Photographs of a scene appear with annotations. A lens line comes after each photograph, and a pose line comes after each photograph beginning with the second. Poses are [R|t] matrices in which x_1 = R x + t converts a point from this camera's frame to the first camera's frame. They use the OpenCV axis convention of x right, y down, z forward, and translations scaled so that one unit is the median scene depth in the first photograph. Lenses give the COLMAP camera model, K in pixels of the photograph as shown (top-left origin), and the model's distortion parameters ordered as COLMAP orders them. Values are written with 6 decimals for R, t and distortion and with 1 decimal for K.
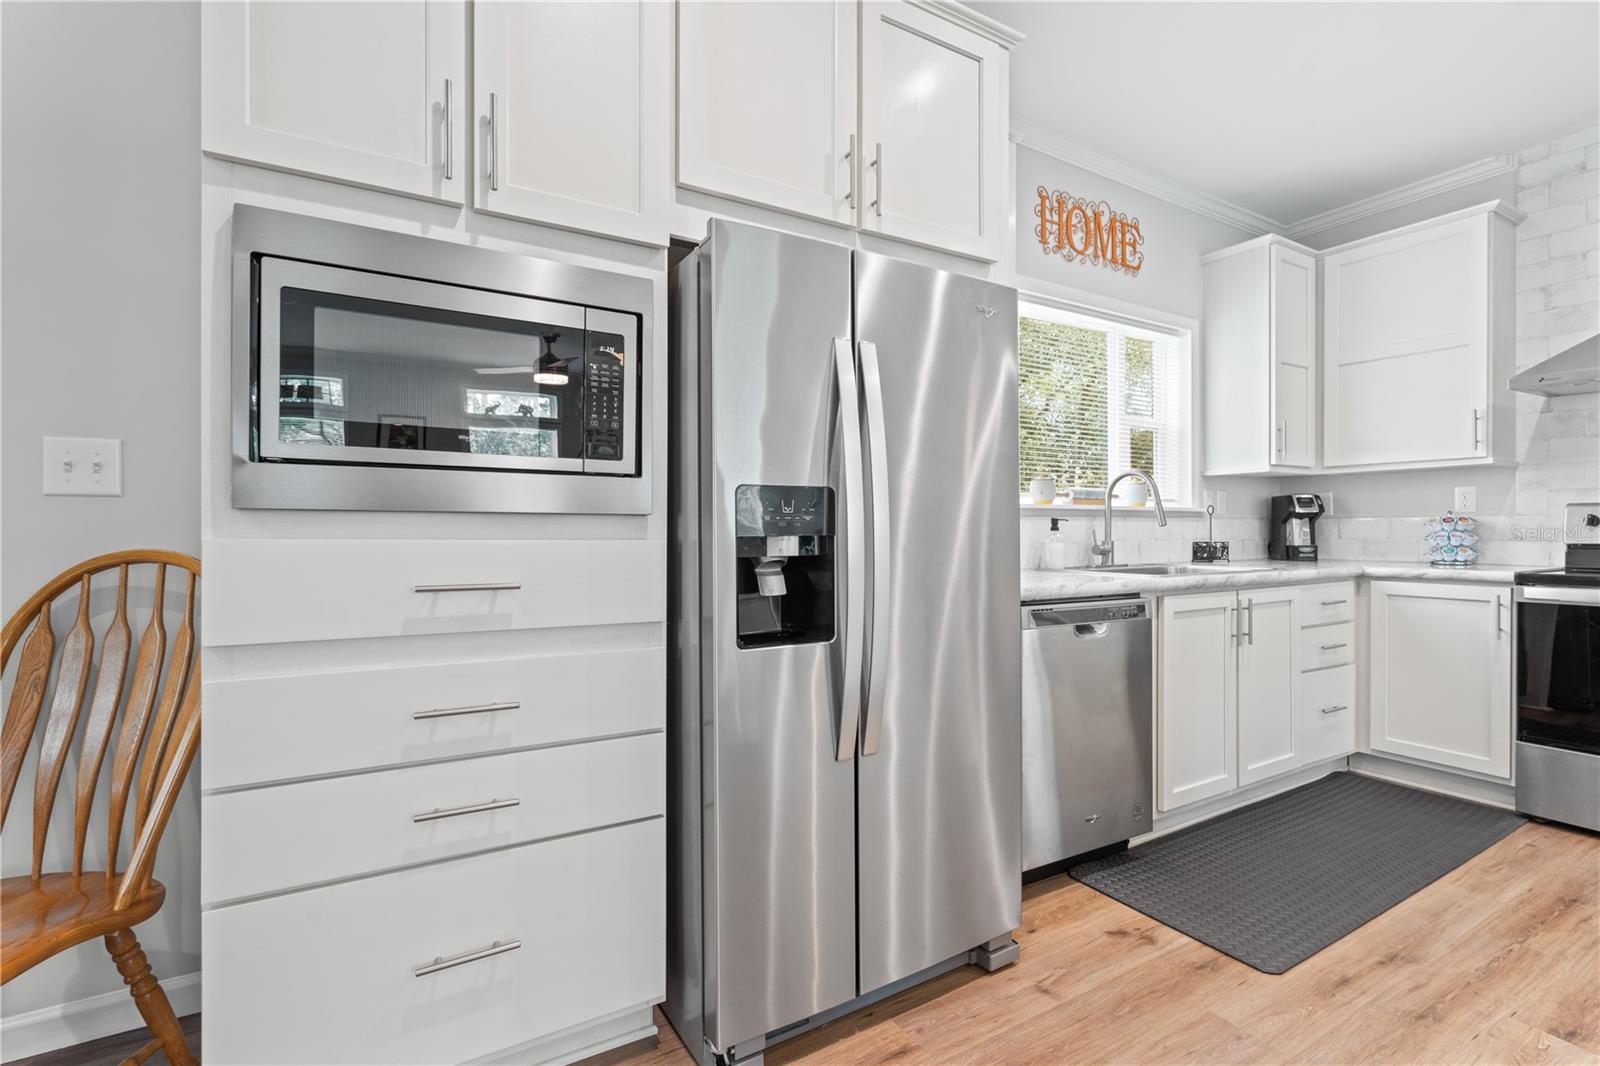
lens RADIAL K [[723.3, 0, 795.2], [0, 723.3, 527.4], [0, 0, 1]] dist [-0.003085, -0.000203]
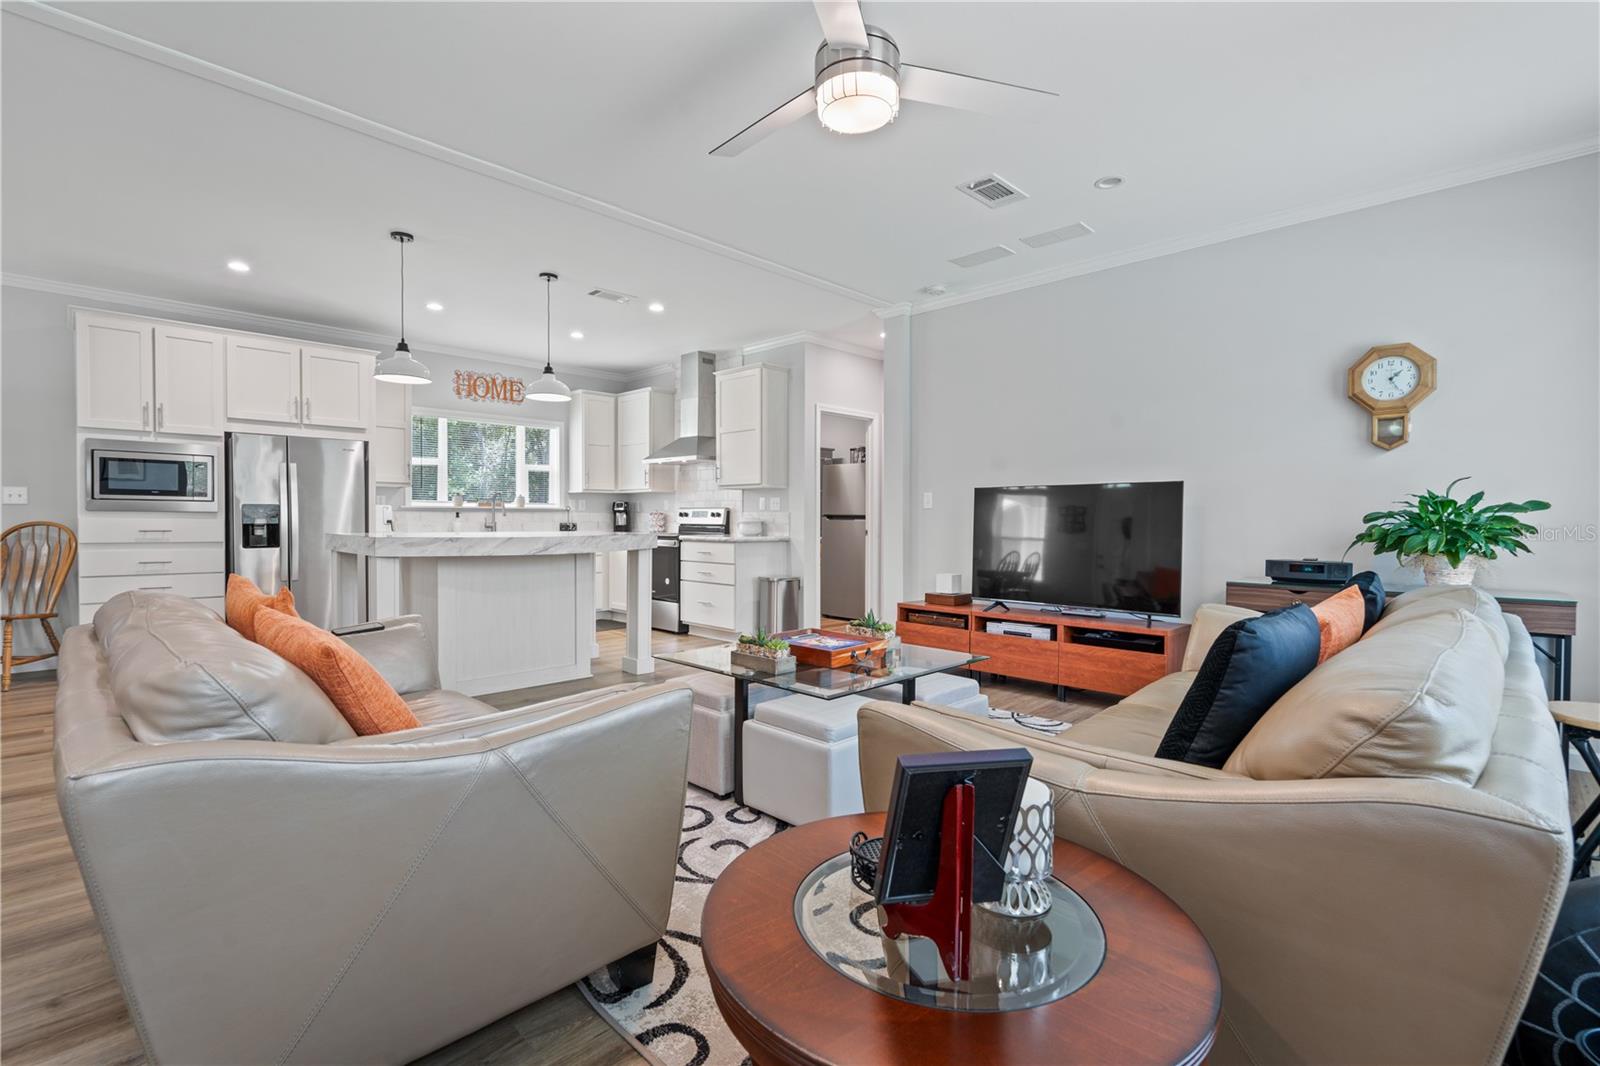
lens RADIAL K [[717.3, 0, 794.8], [0, 717.3, 532.4], [0, 0, 1]] dist [-0.001085, 0.000499]
pose [[0.965463, -0.000690, 0.260538, 0.777369], [-0.005531, 0.999717, 0.023140, -0.006754], [-0.260480, -0.023782, 0.965186, -1.510020]]
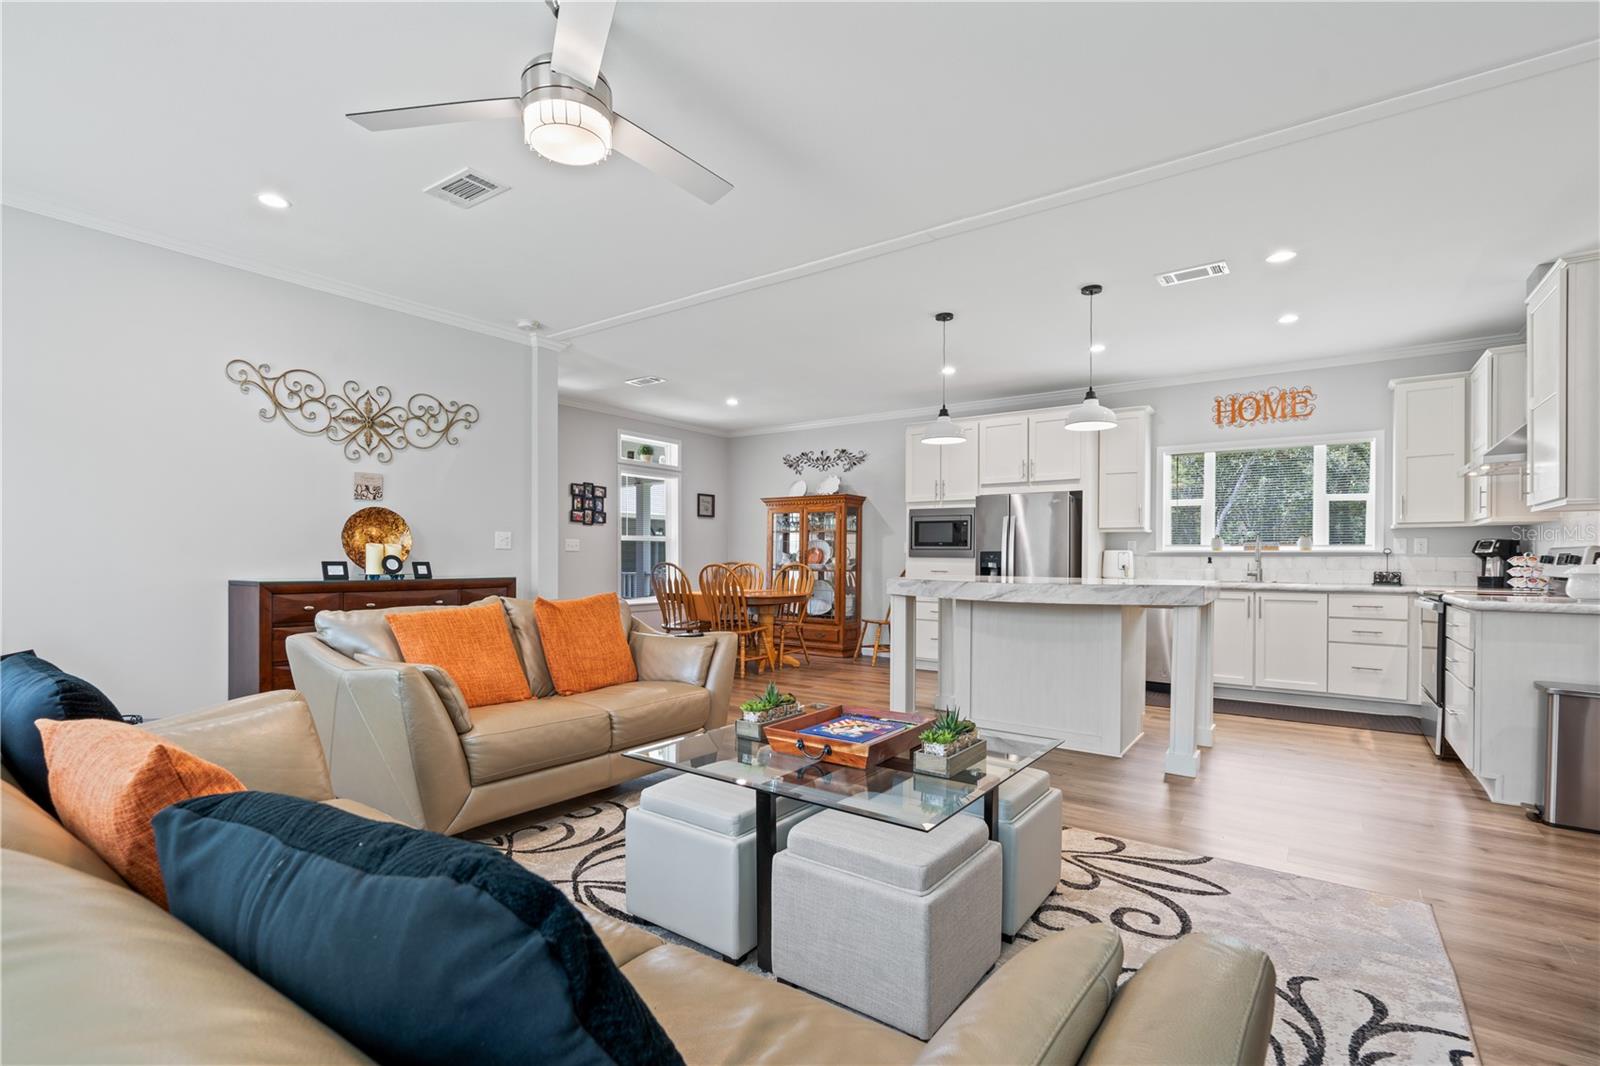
lens RADIAL K [[730.4, 0, 796.7], [0, 730.4, 560.1], [0, 0, 1]] dist [-0.002657, -0.000432]
pose [[0.405459, 0.005948, -0.914094, 1.731325], [-0.004901, 0.999979, 0.004333, -0.007259], [0.914100, 0.002723, 0.405479, -0.927729]]
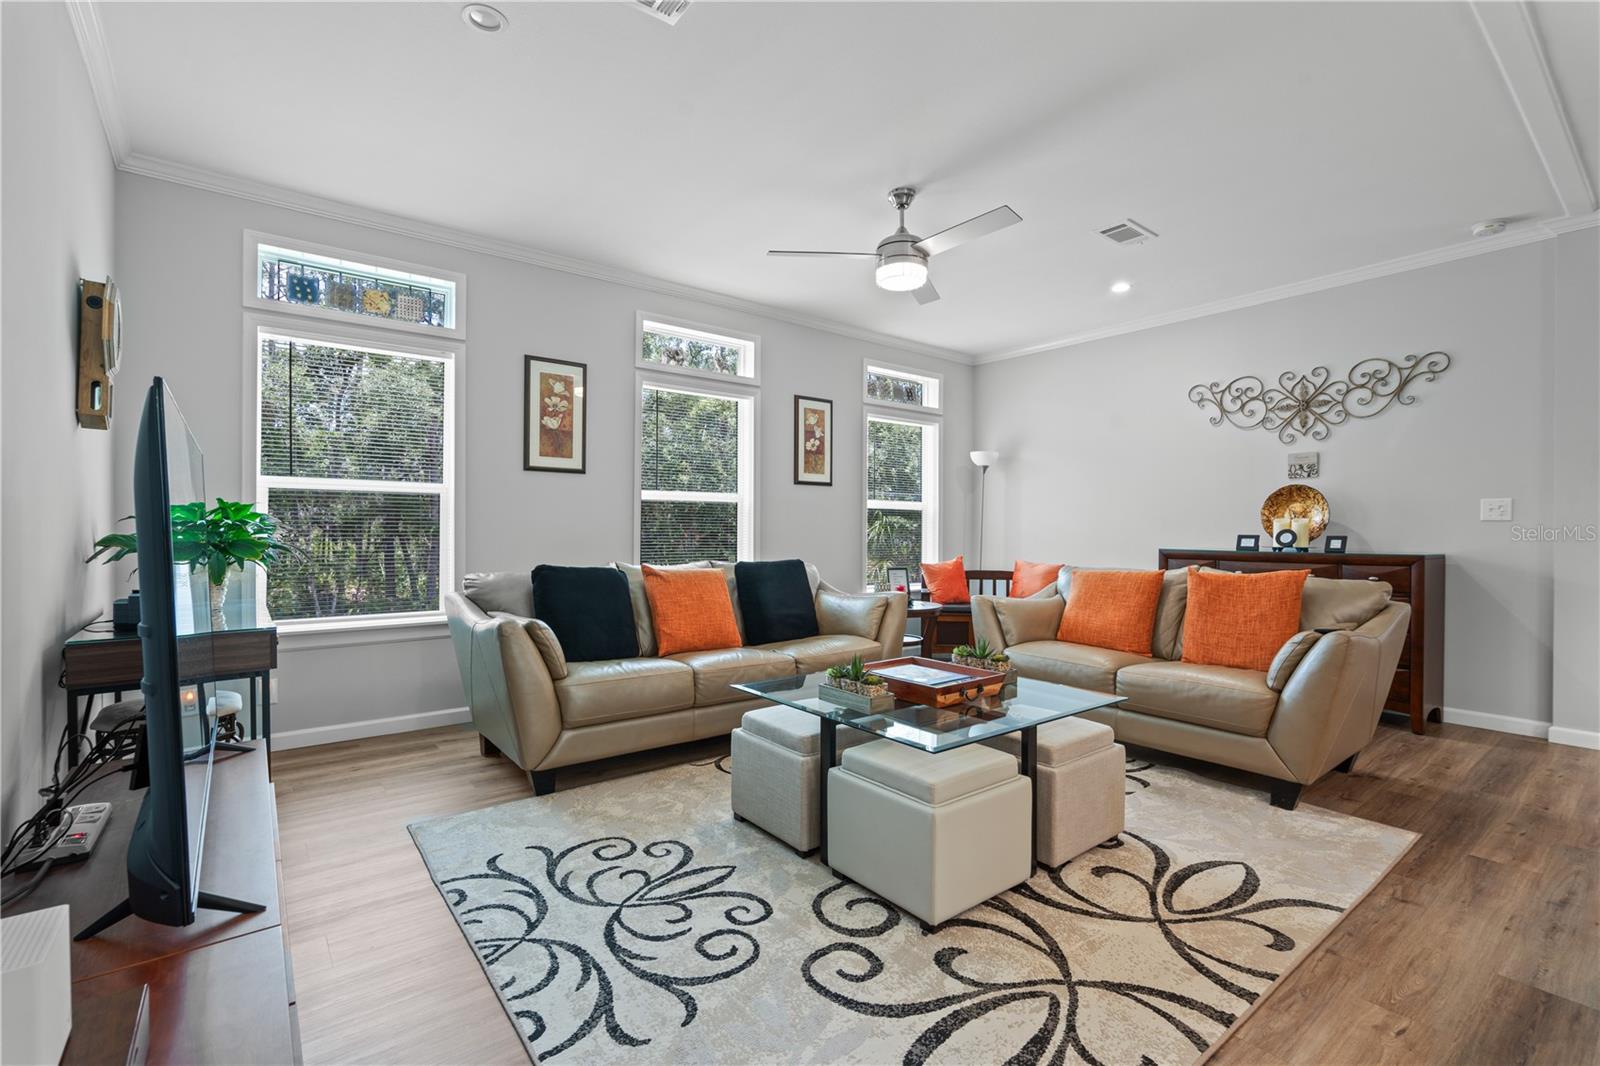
lens RADIAL K [[717.3, 0, 794.8], [0, 717.3, 532.4], [0, 0, 1]] dist [-0.001085, 0.000499]
pose [[-0.991025, 0.000810, -0.133676, 1.333604], [0.000462, 0.999996, 0.002639, -0.004822], [0.133677, 0.002553, -0.991022, 0.254471]]
